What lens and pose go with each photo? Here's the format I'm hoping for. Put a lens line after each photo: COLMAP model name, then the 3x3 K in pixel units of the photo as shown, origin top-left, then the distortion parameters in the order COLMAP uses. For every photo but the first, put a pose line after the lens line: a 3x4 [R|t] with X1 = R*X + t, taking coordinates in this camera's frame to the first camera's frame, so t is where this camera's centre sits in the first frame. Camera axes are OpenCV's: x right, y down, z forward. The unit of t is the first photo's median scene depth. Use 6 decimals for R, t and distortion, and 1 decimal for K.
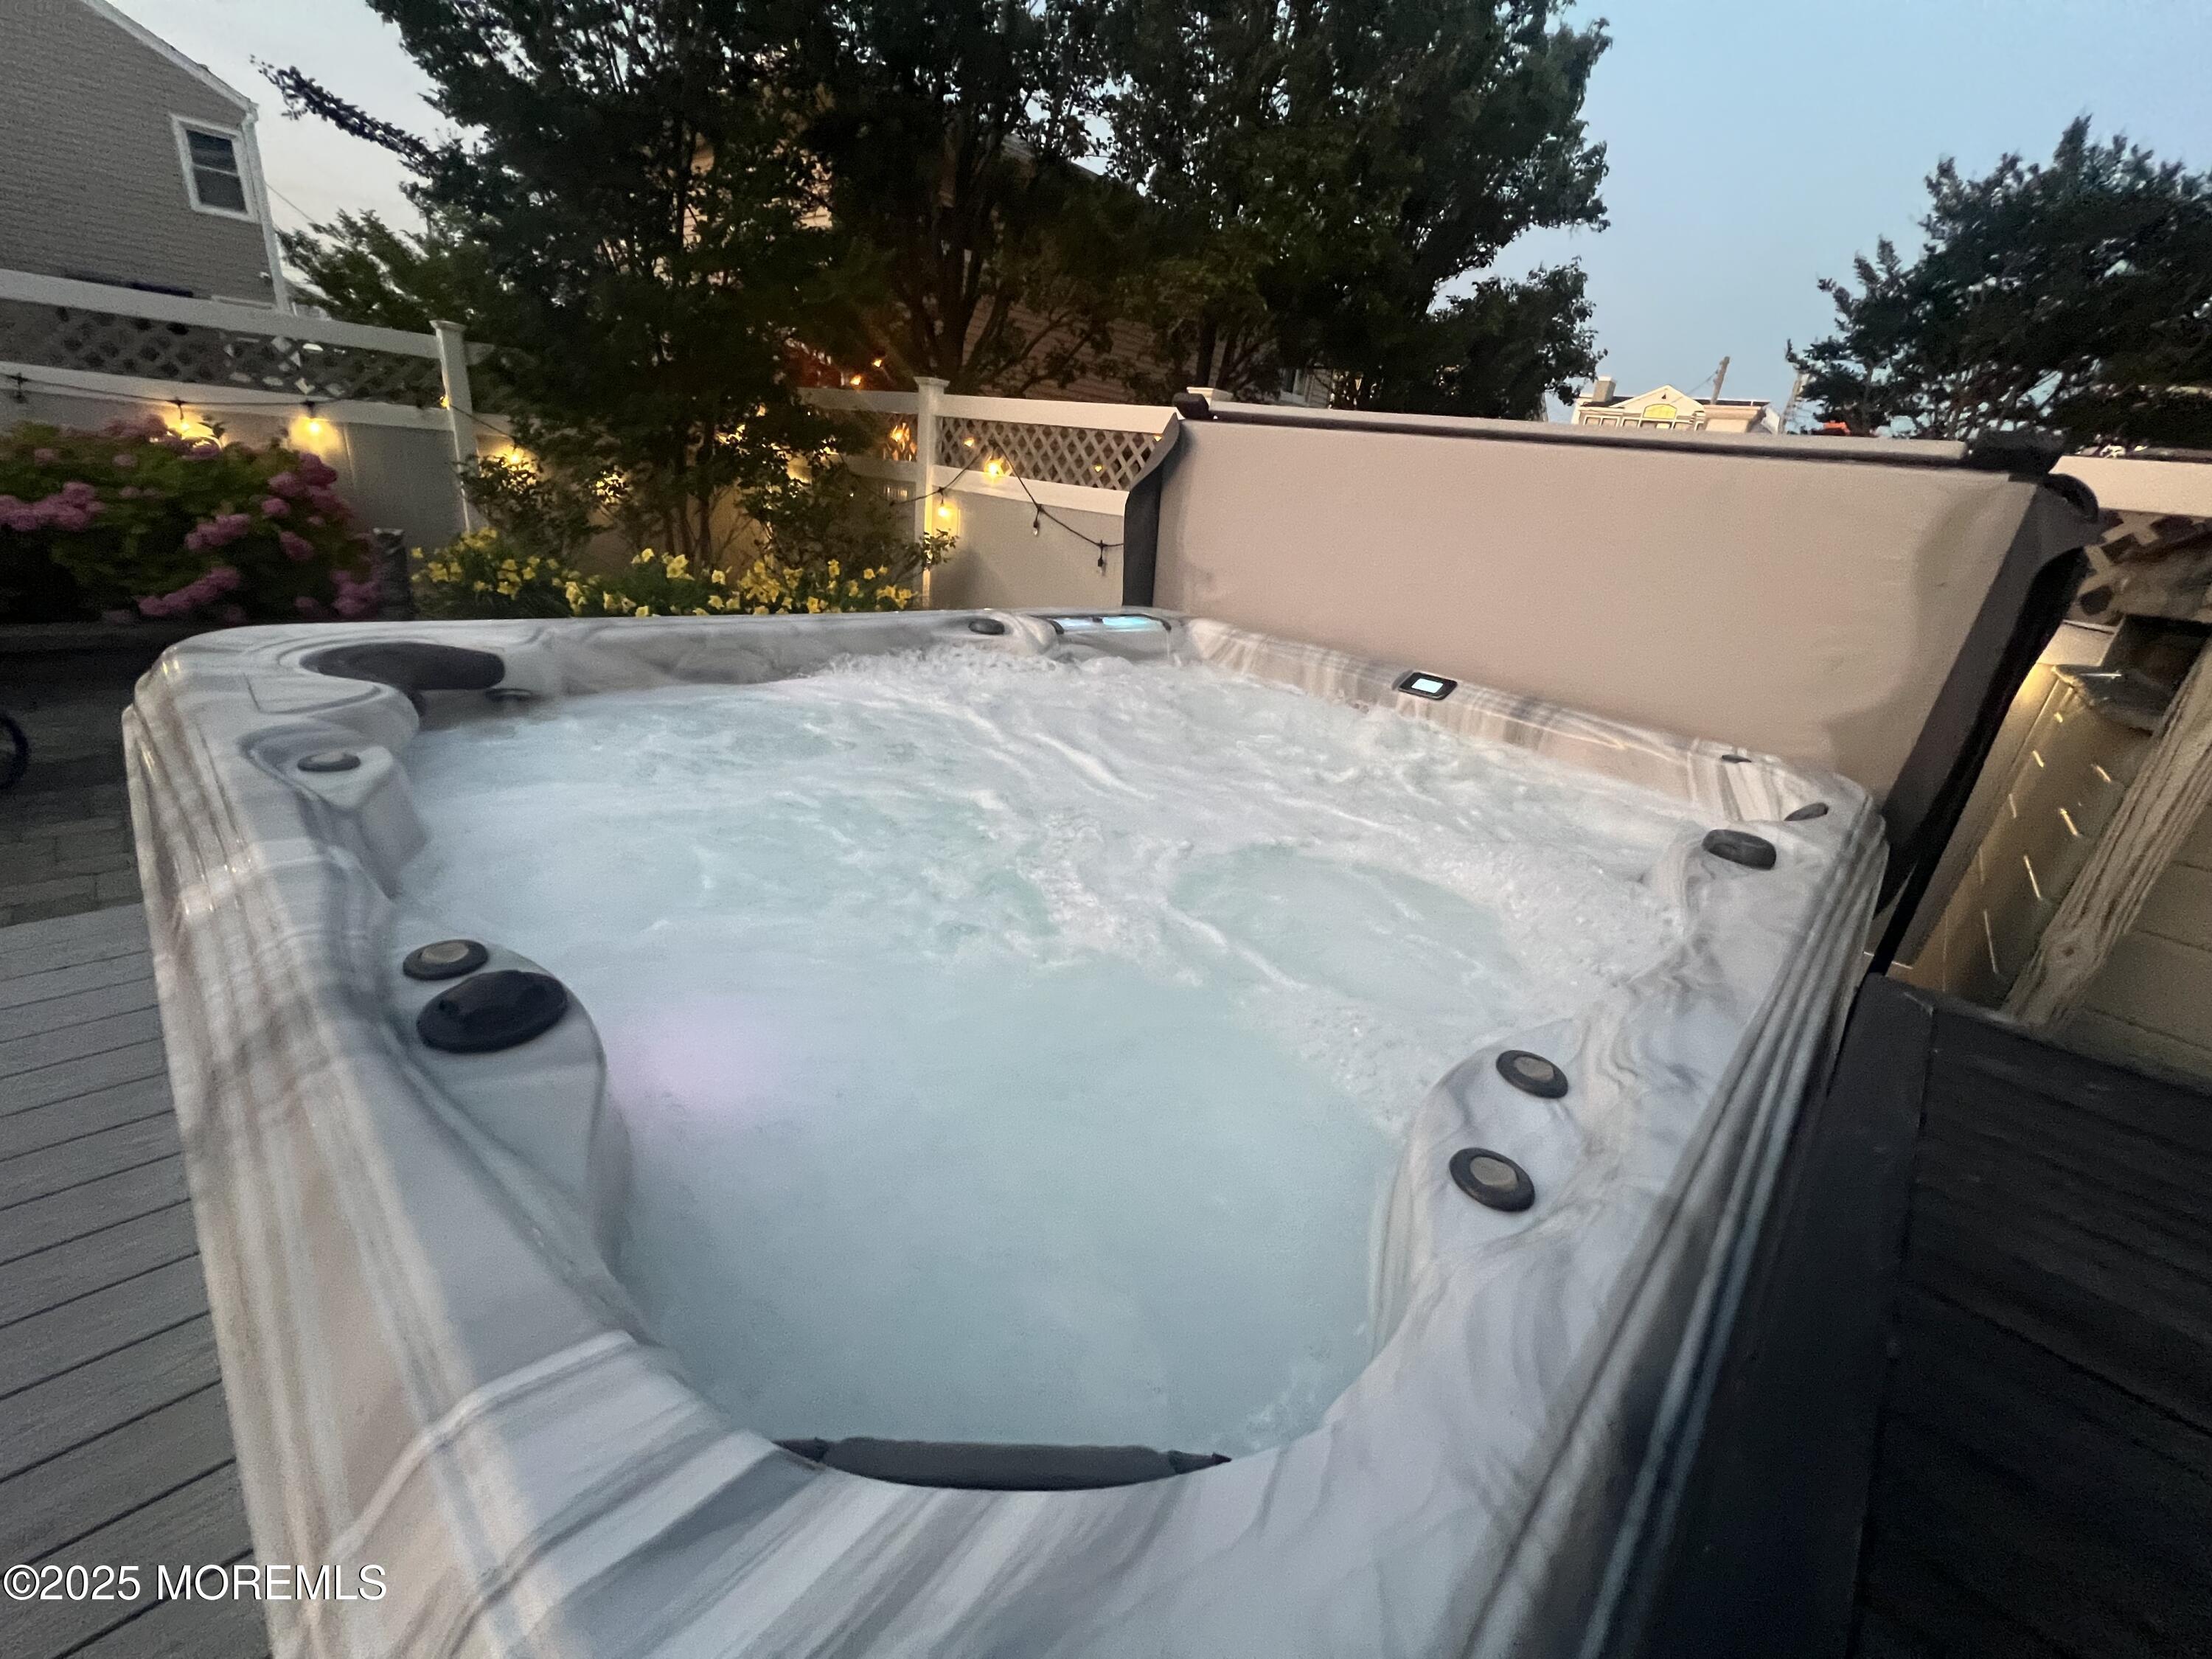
lens RADIAL K [[889.5, 0, 1102.9], [0, 889.5, 826.6], [0, 0, 1]] dist [-0.002171, 0.000207]
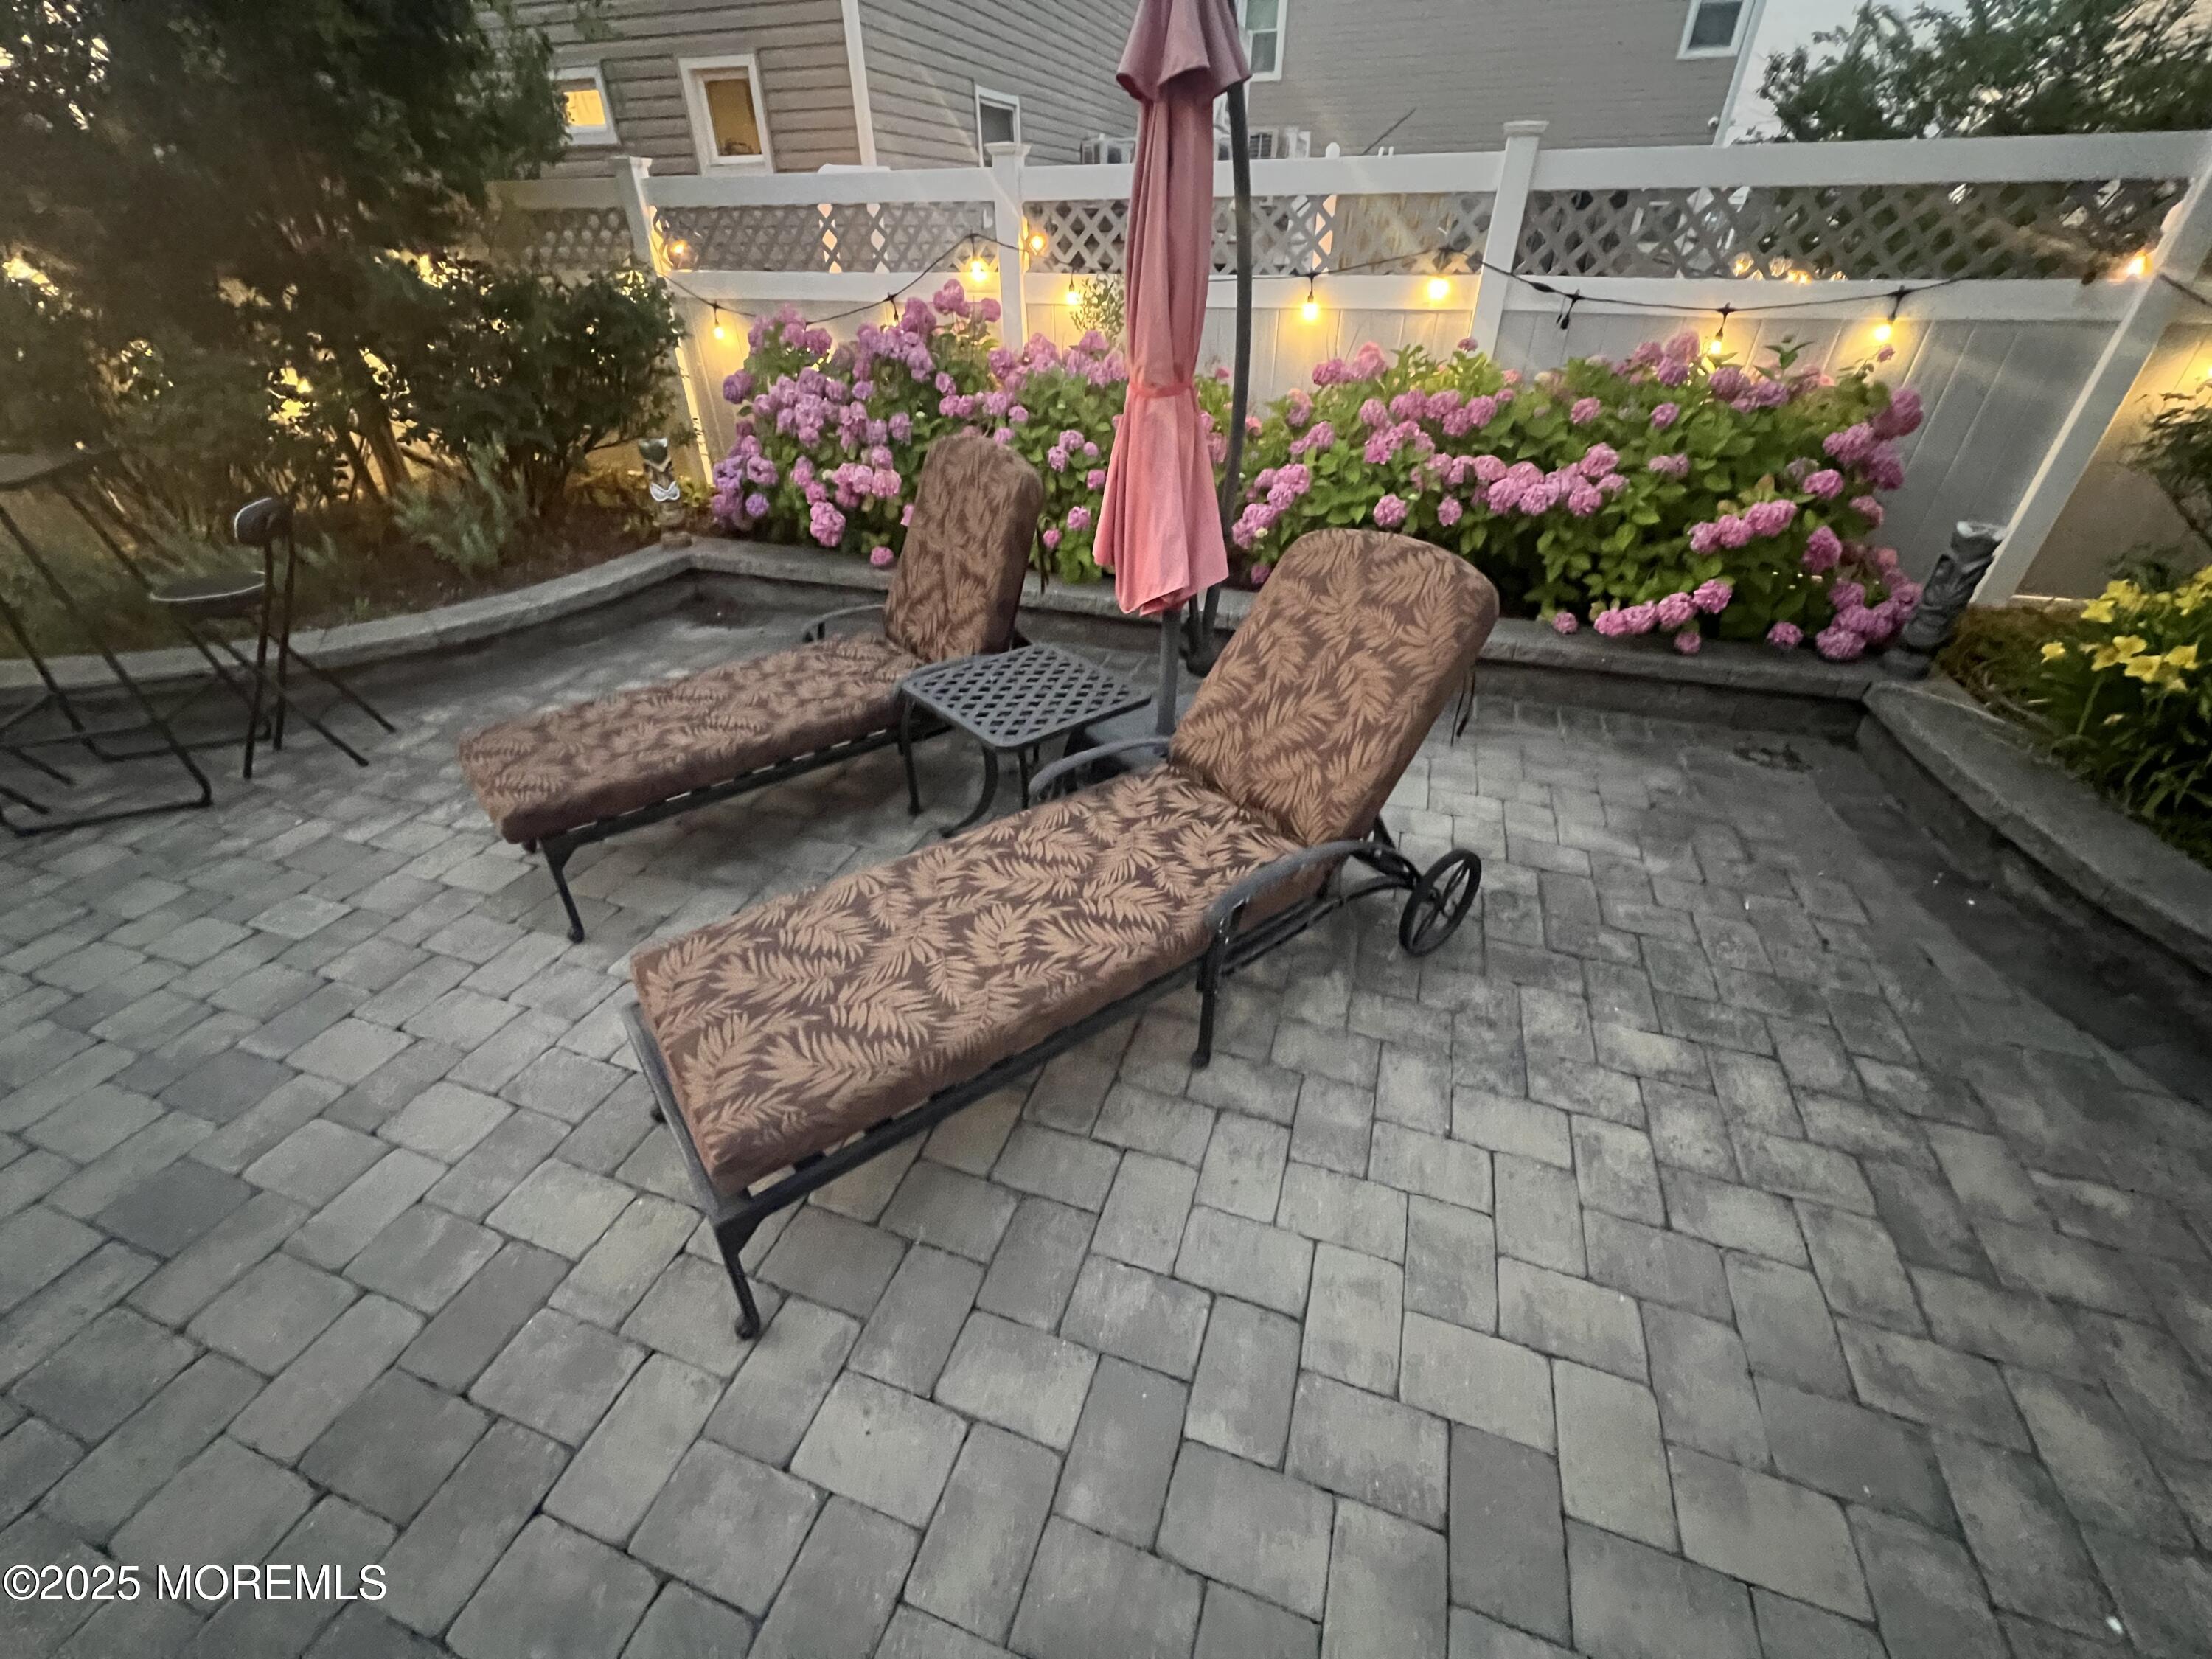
lens RADIAL K [[880.3, 0, 1107.7], [0, 880.3, 835.5], [0, 0, 1]] dist [-0.000924, 0.000073]
pose [[0.418385, 0.410024, -0.810453, -0.524287], [-0.285400, 0.906457, 0.311260, -0.177905], [0.862265, 0.101077, 0.496269, 0.261222]]
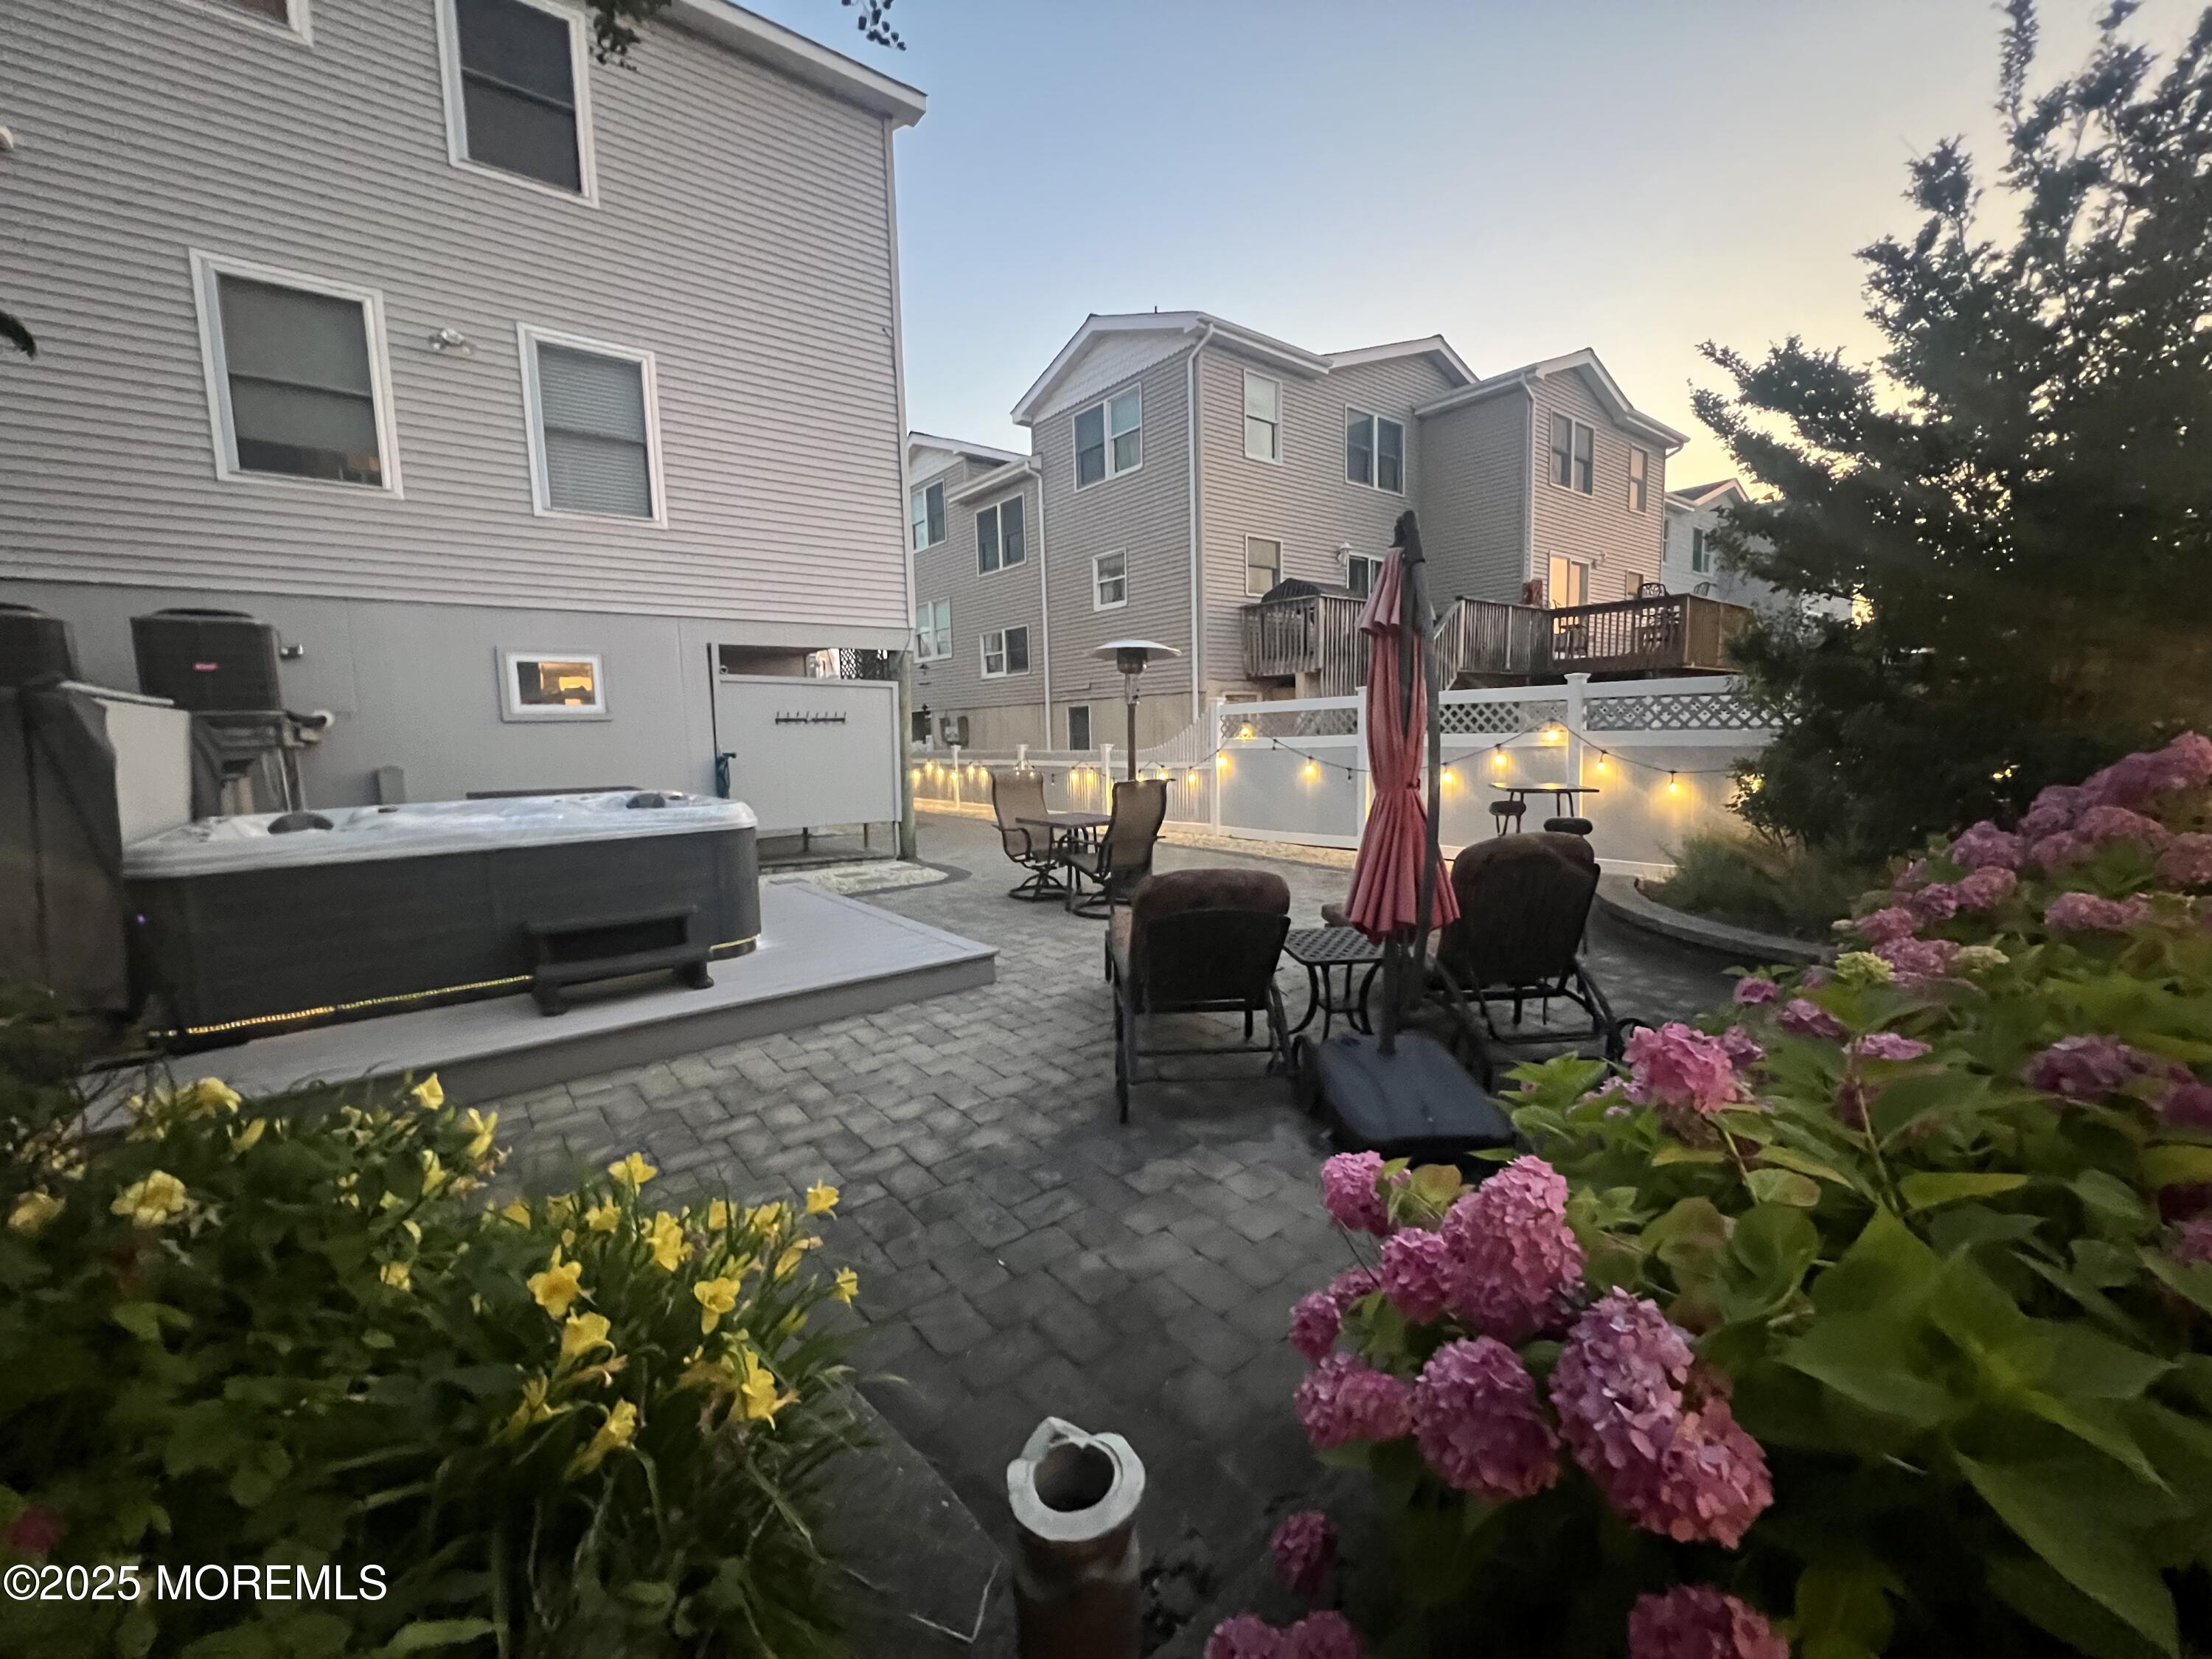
lens RADIAL K [[880.3, 0, 1095.1], [0, 880.3, 827.6], [0, 0, 1]] dist [-0.001004, -0.000083]
pose [[-0.984061, -0.110995, 0.138940, -0.858613], [-0.030042, 0.873831, 0.485301, -0.558309], [-0.175276, 0.473391, -0.863237, 1.139584]]
